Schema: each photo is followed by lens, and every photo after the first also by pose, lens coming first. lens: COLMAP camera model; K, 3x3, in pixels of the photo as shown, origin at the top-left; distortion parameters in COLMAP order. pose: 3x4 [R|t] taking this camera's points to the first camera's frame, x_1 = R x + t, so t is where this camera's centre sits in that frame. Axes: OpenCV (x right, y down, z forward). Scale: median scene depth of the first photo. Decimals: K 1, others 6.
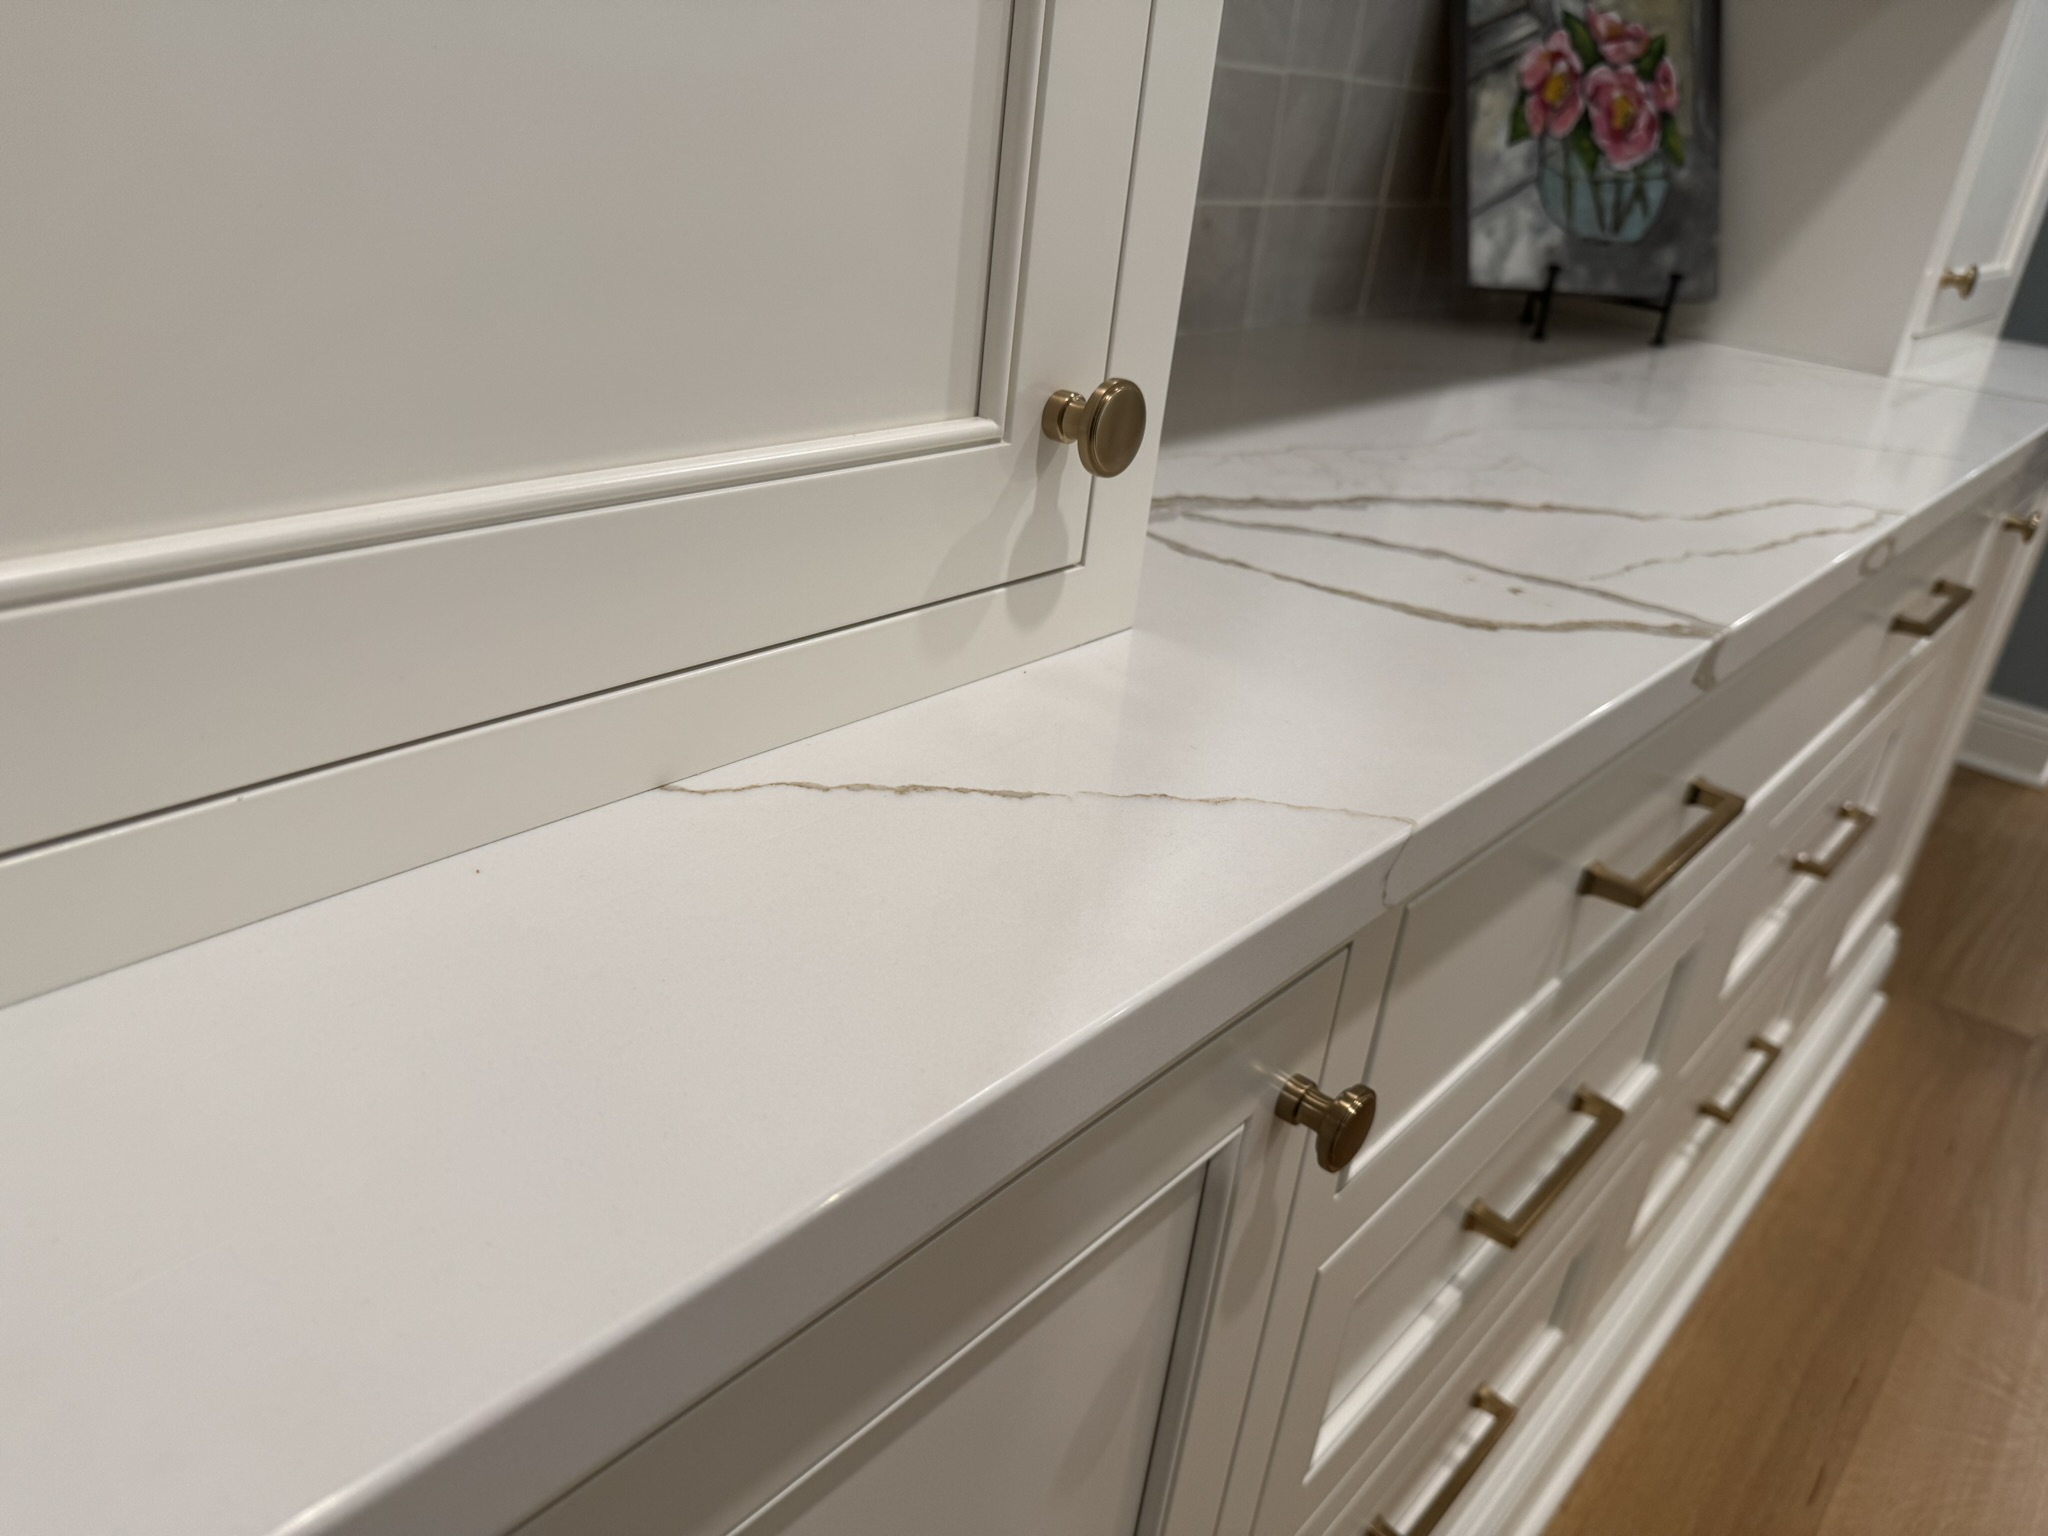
lens RADIAL K [[1489.9, 0, 996.7], [0, 1489.9, 751.5], [0, 0, 1]] dist [0.006920, -0.009063]
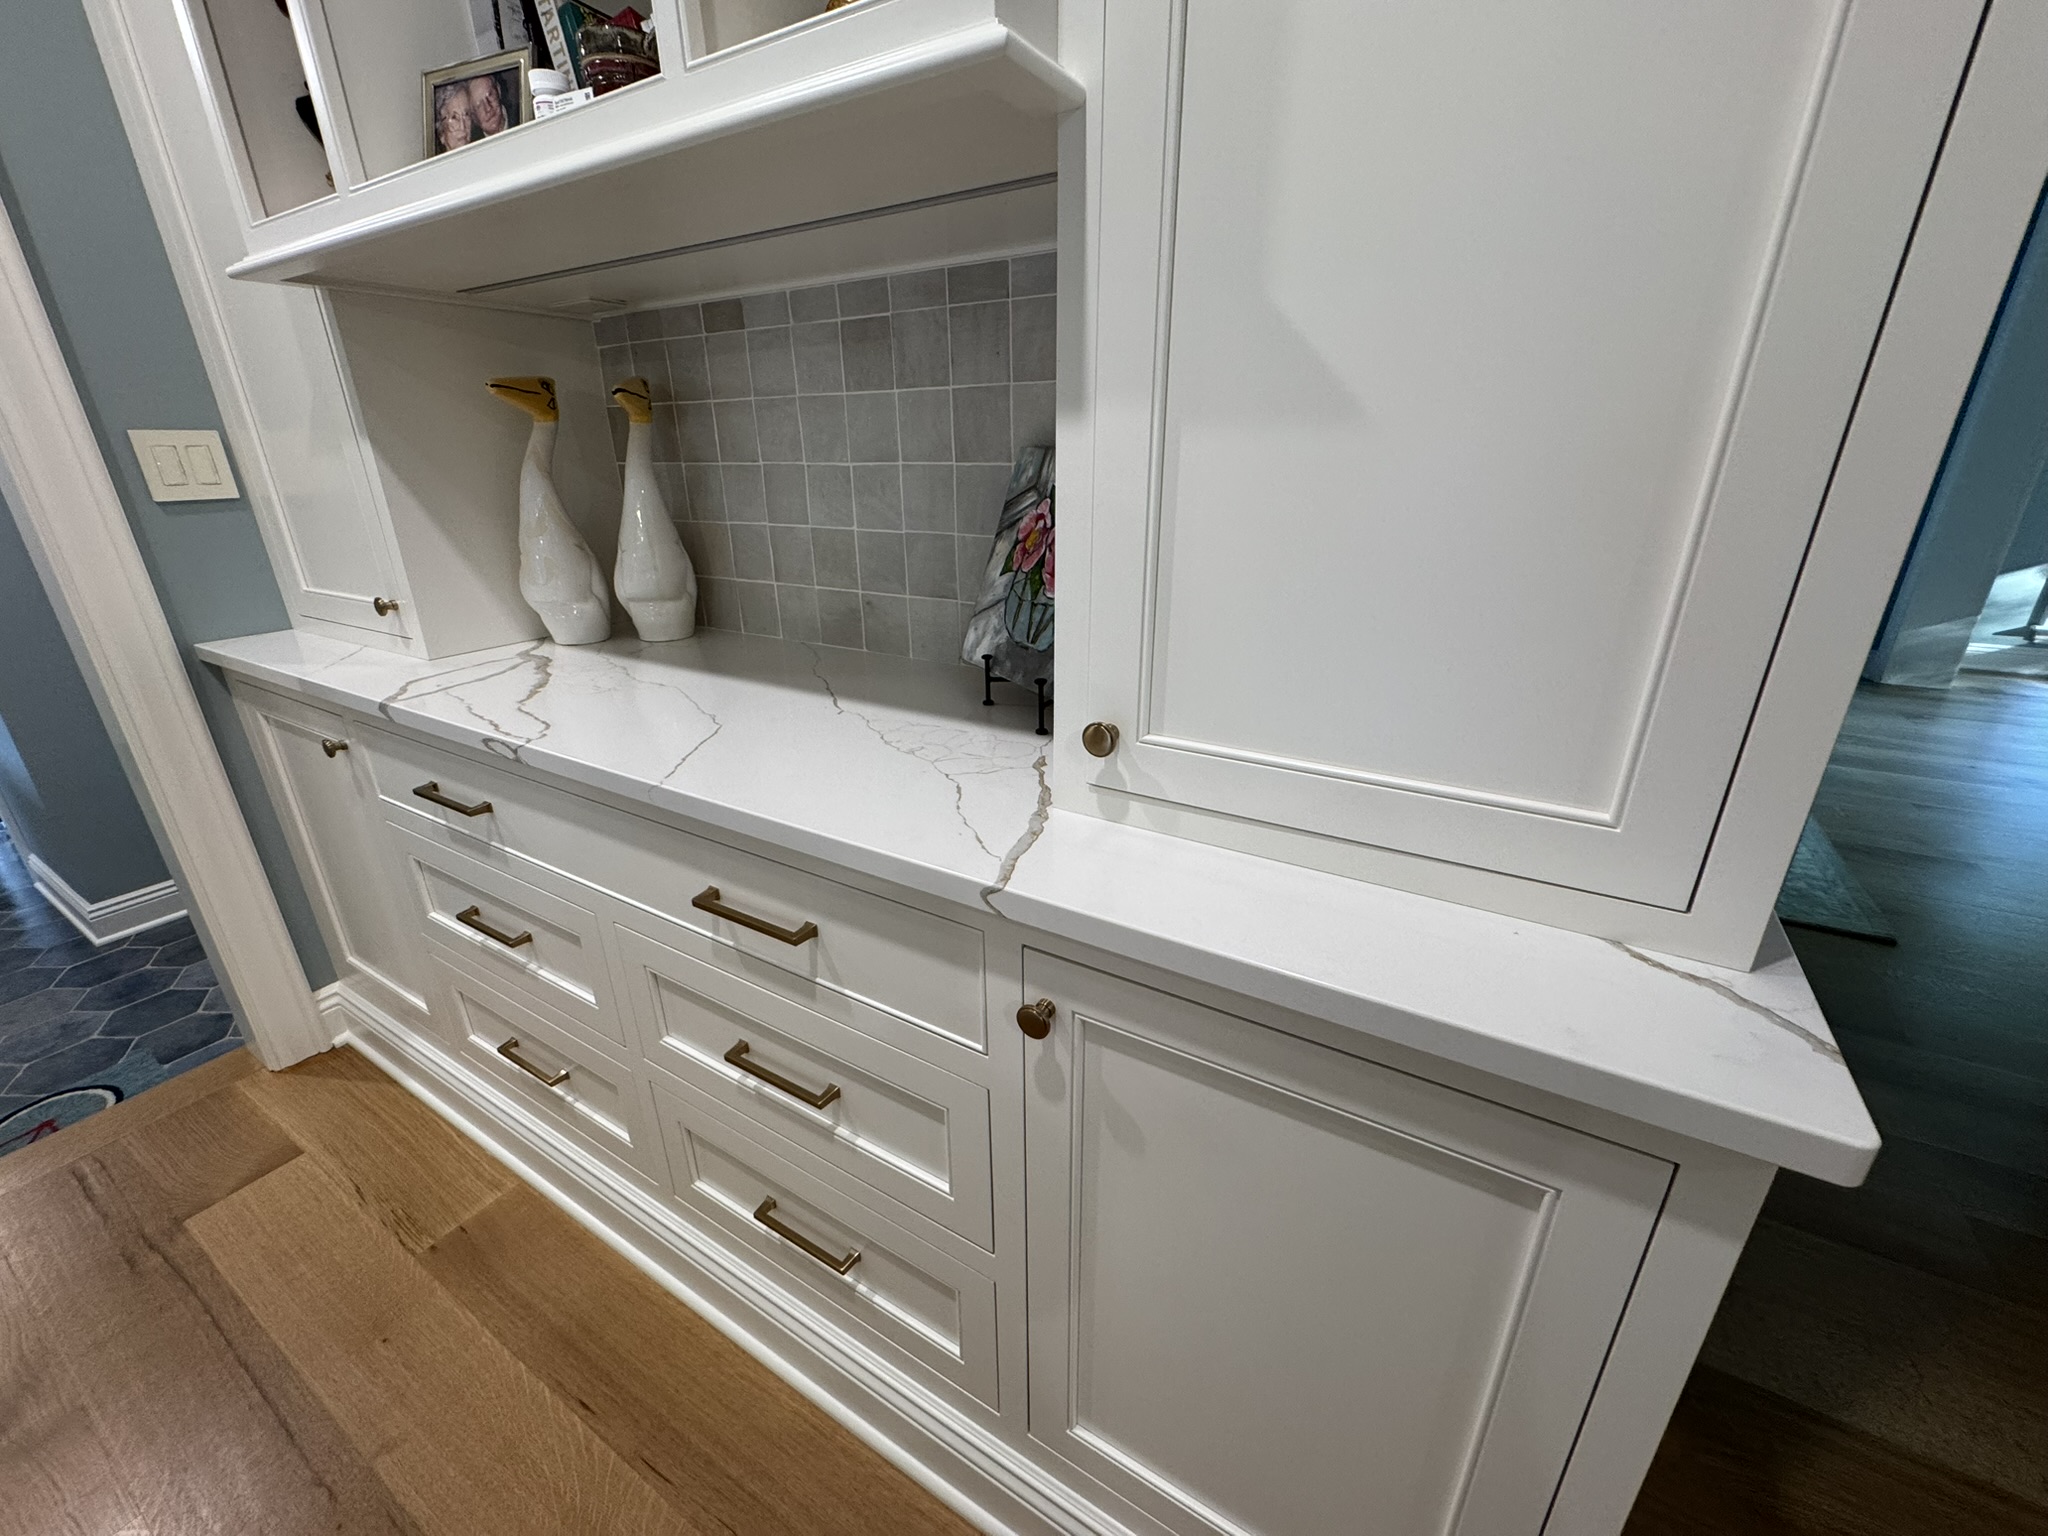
lens RADIAL K [[818.3, 0, 1024.0], [0, 818.3, 768.0], [0, 0, 1]] dist [-0.003786, 0.000364]
pose [[0.178912, 0.262163, -0.948294, 1.159678], [-0.401616, 0.899347, 0.172859, -0.380323], [0.898162, 0.349923, 0.266193, 0.862398]]
